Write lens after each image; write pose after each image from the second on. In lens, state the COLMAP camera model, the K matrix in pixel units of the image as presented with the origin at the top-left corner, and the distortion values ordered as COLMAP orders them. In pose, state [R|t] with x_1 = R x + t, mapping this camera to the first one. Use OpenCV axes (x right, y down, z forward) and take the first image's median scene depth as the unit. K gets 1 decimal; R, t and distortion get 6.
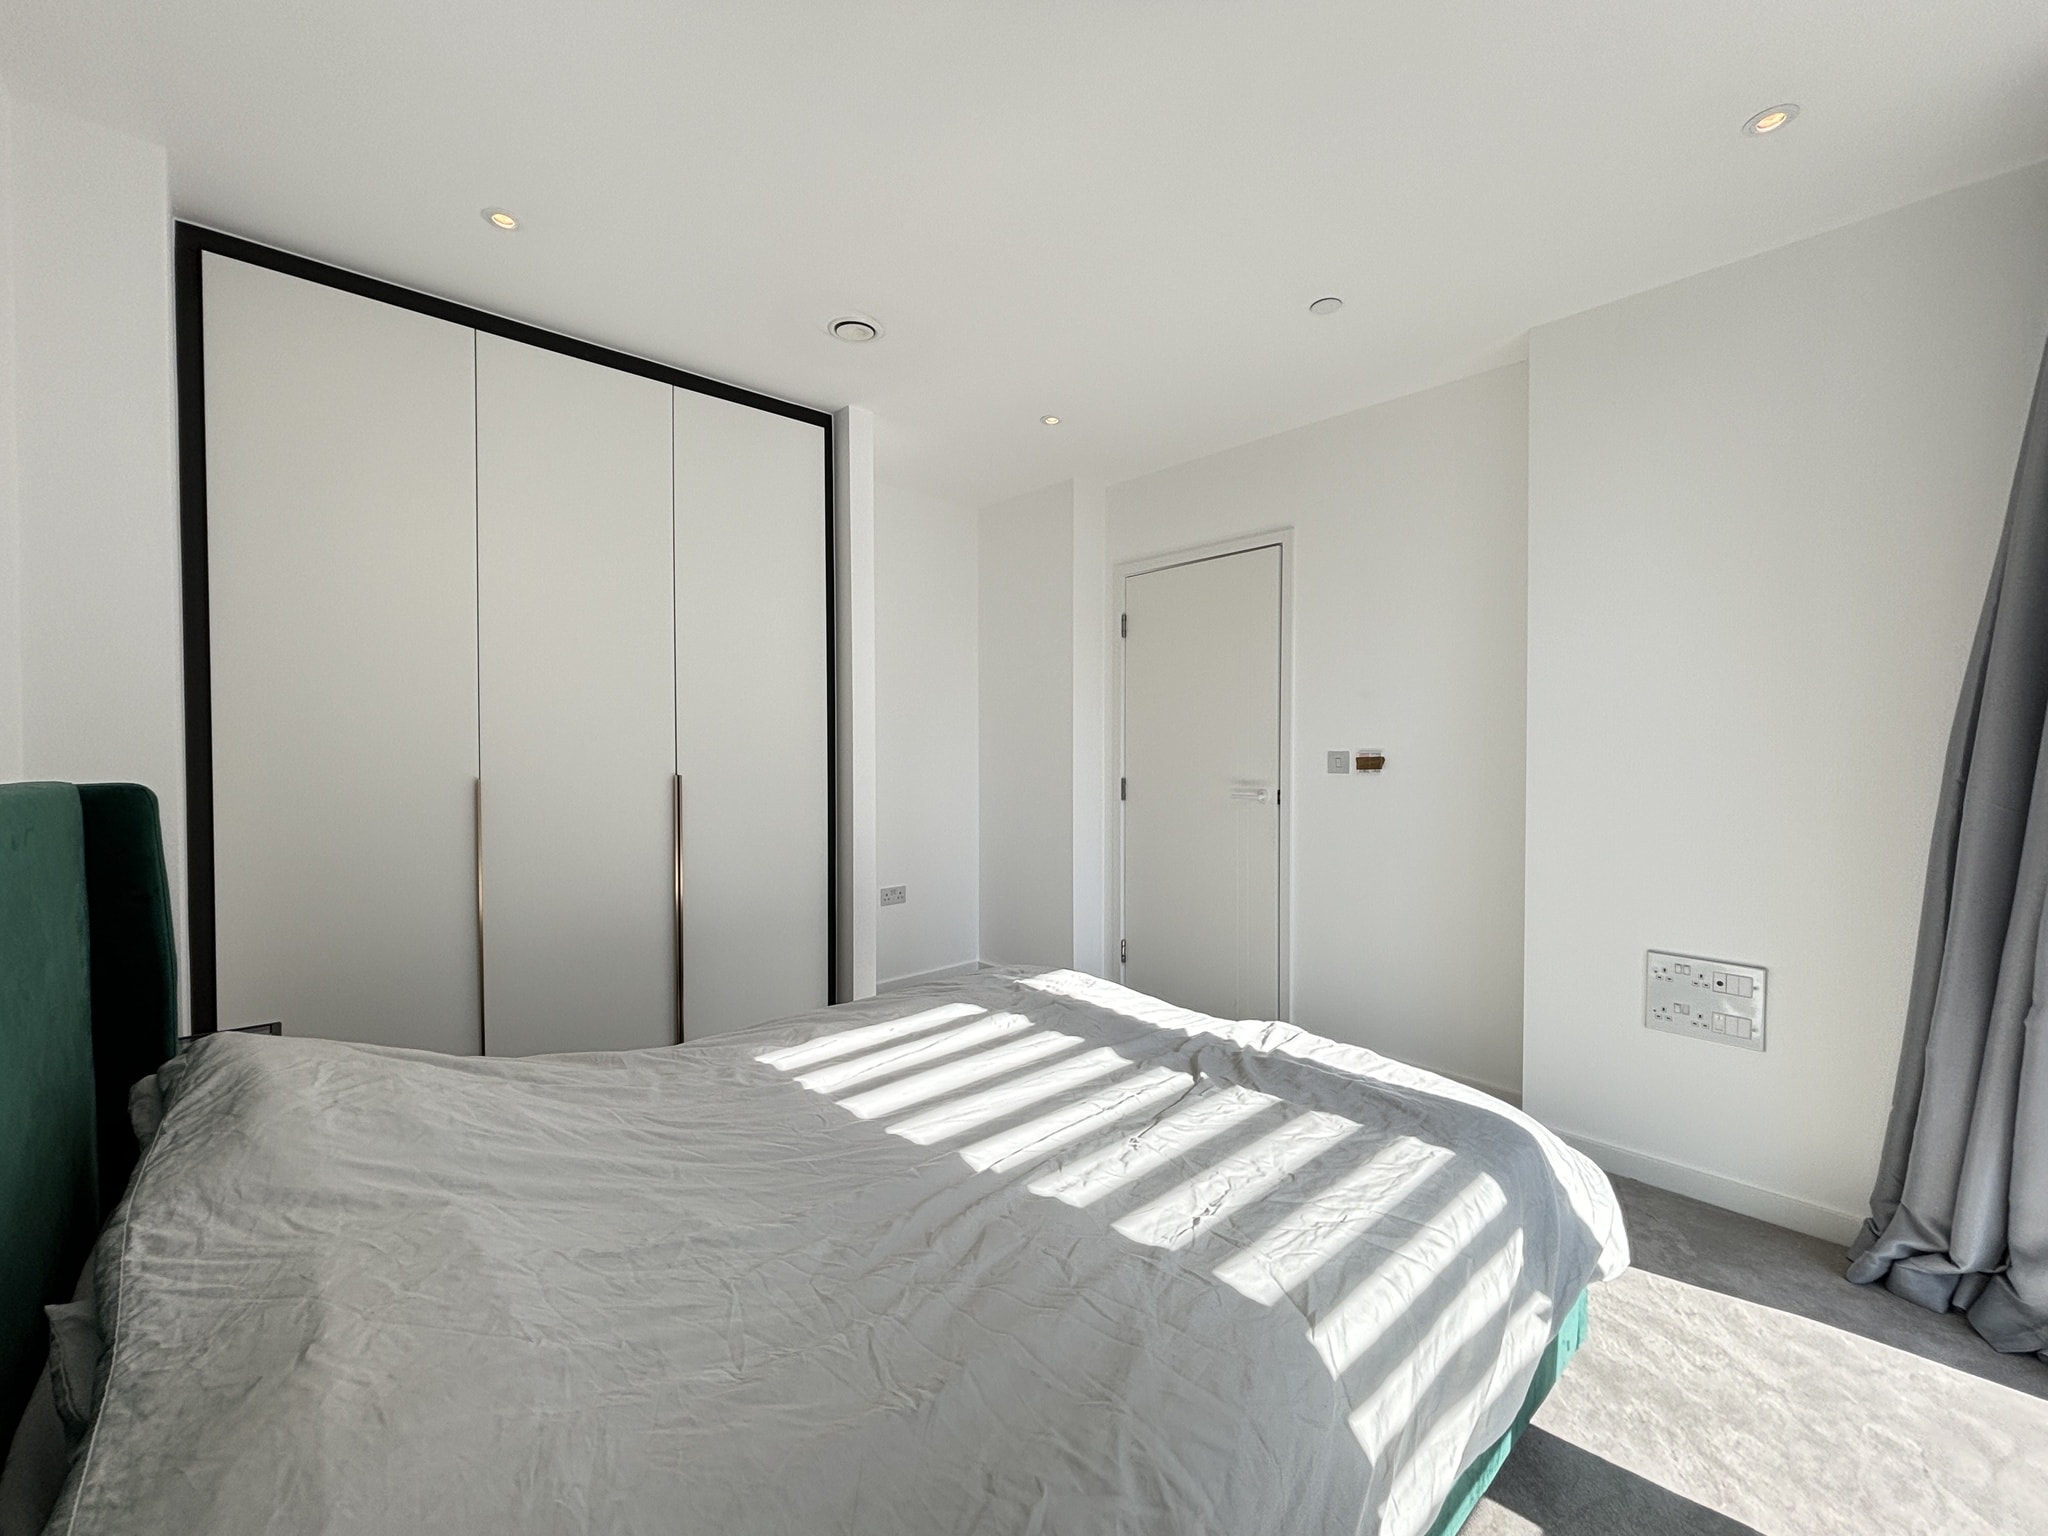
lens RADIAL K [[837.3, 0, 1007.6], [0, 837.3, 765.5], [0, 0, 1]] dist [-0.020510, 0.006555]
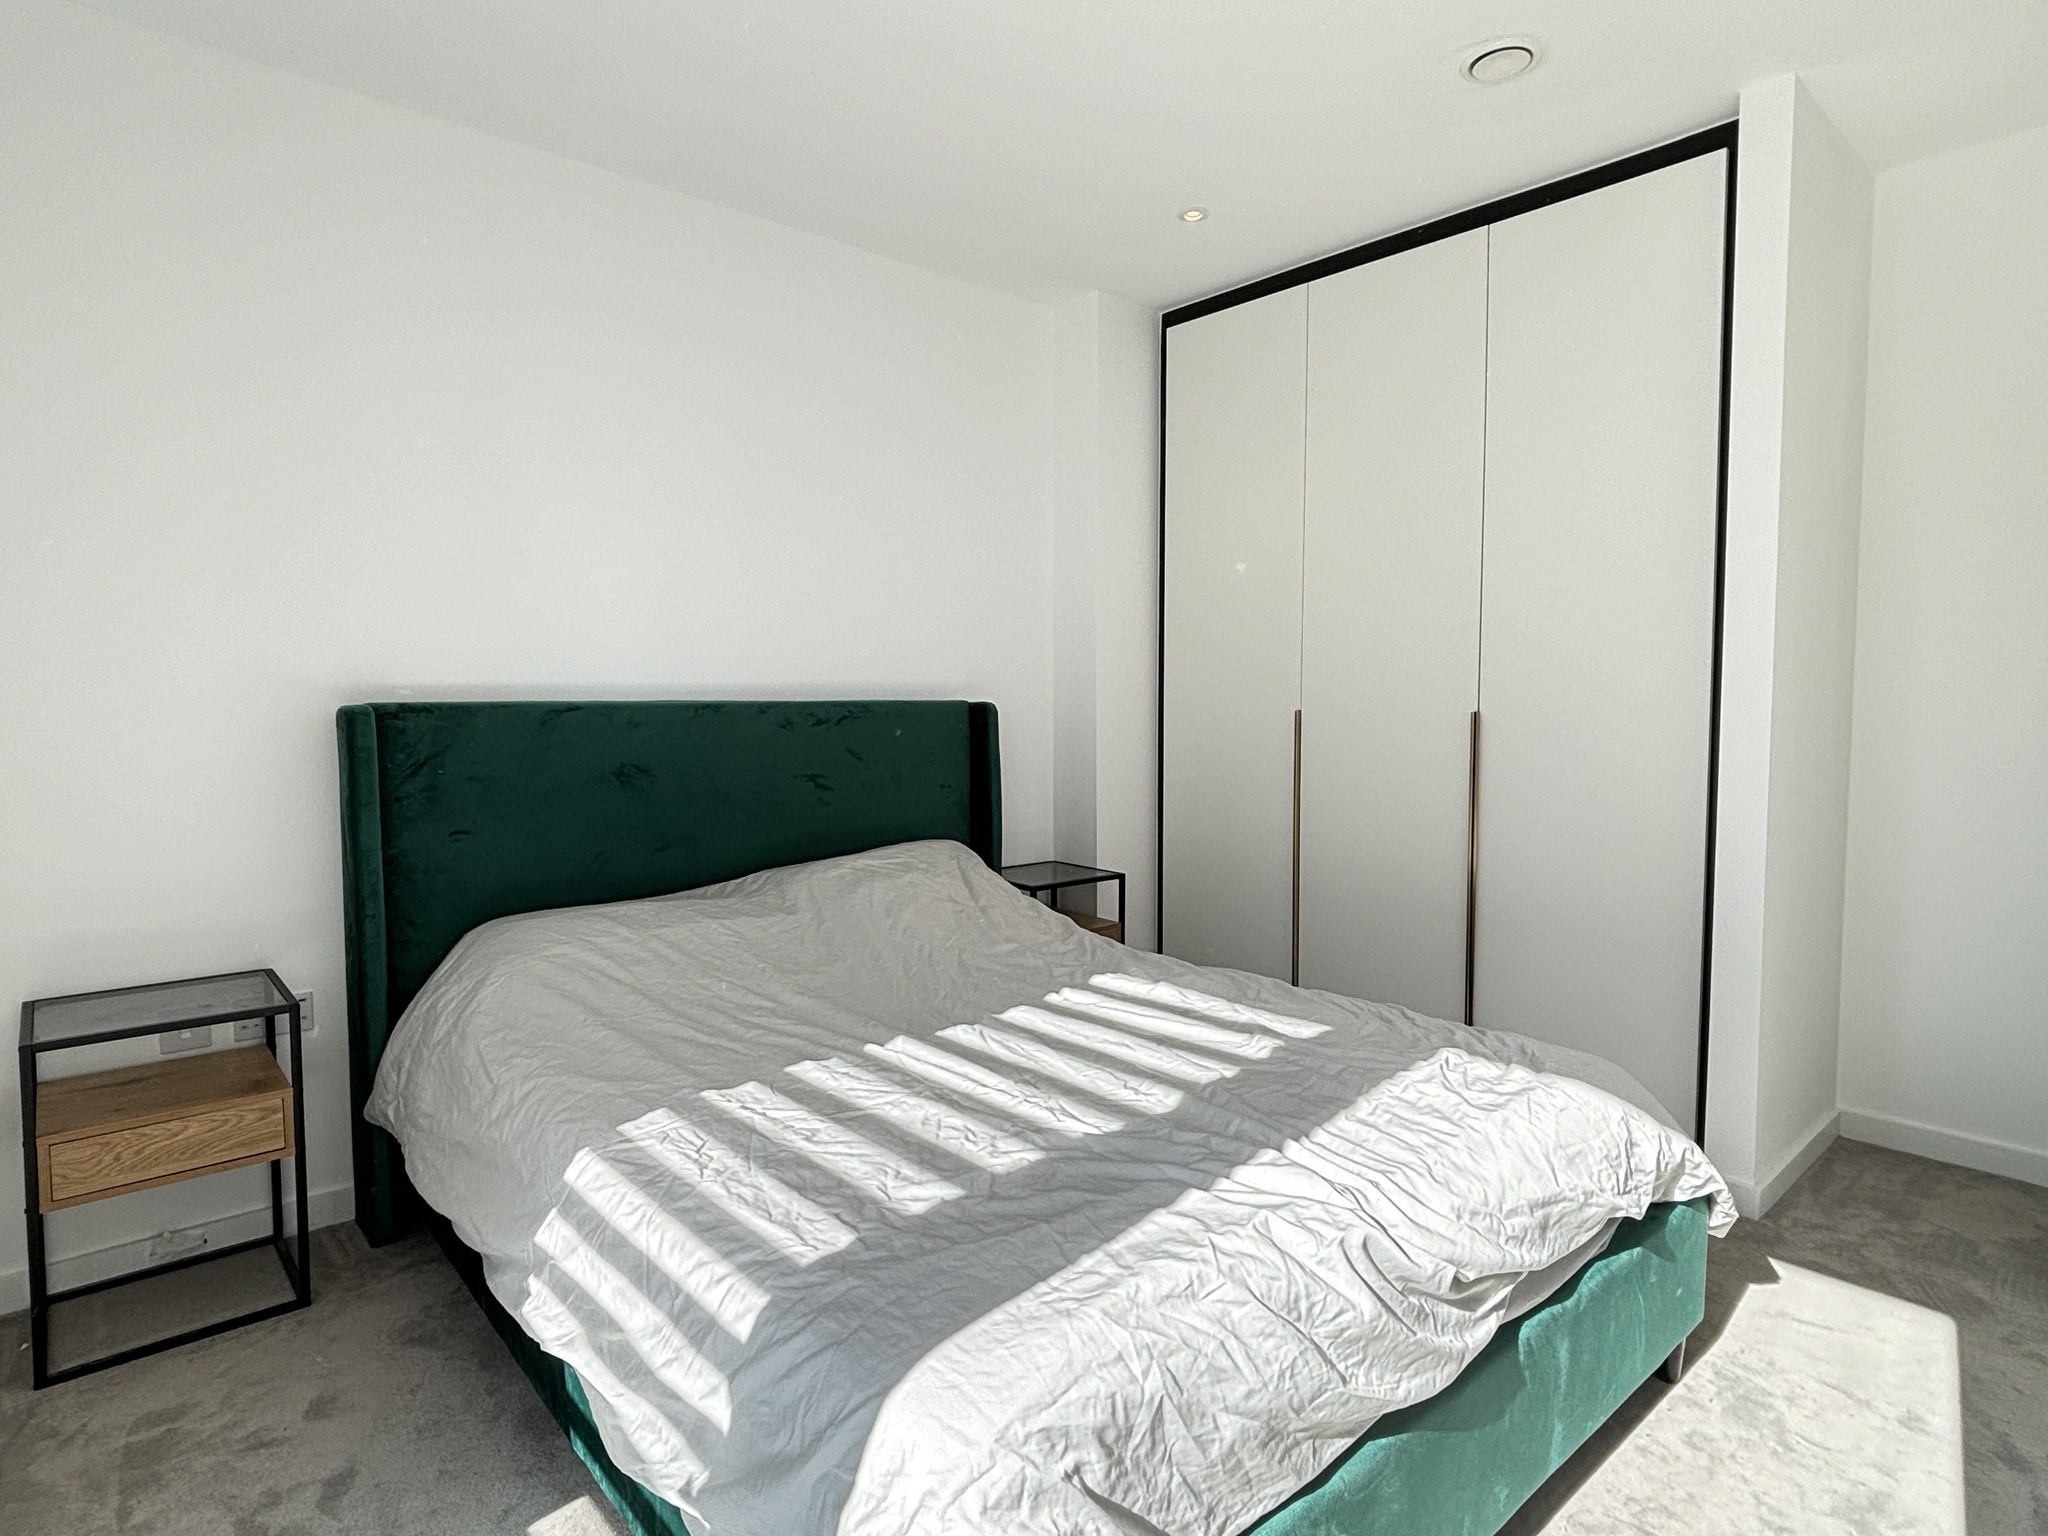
lens RADIAL K [[1123.3, 0, 1038.5], [0, 1123.3, 760.8], [0, 0, 1]] dist [0.000102, -0.000080]
pose [[-0.011483, 0.059891, -0.998139, 0.631121], [-0.021478, 0.997960, 0.060127, -0.000916], [0.999703, 0.022128, -0.010174, 0.527424]]
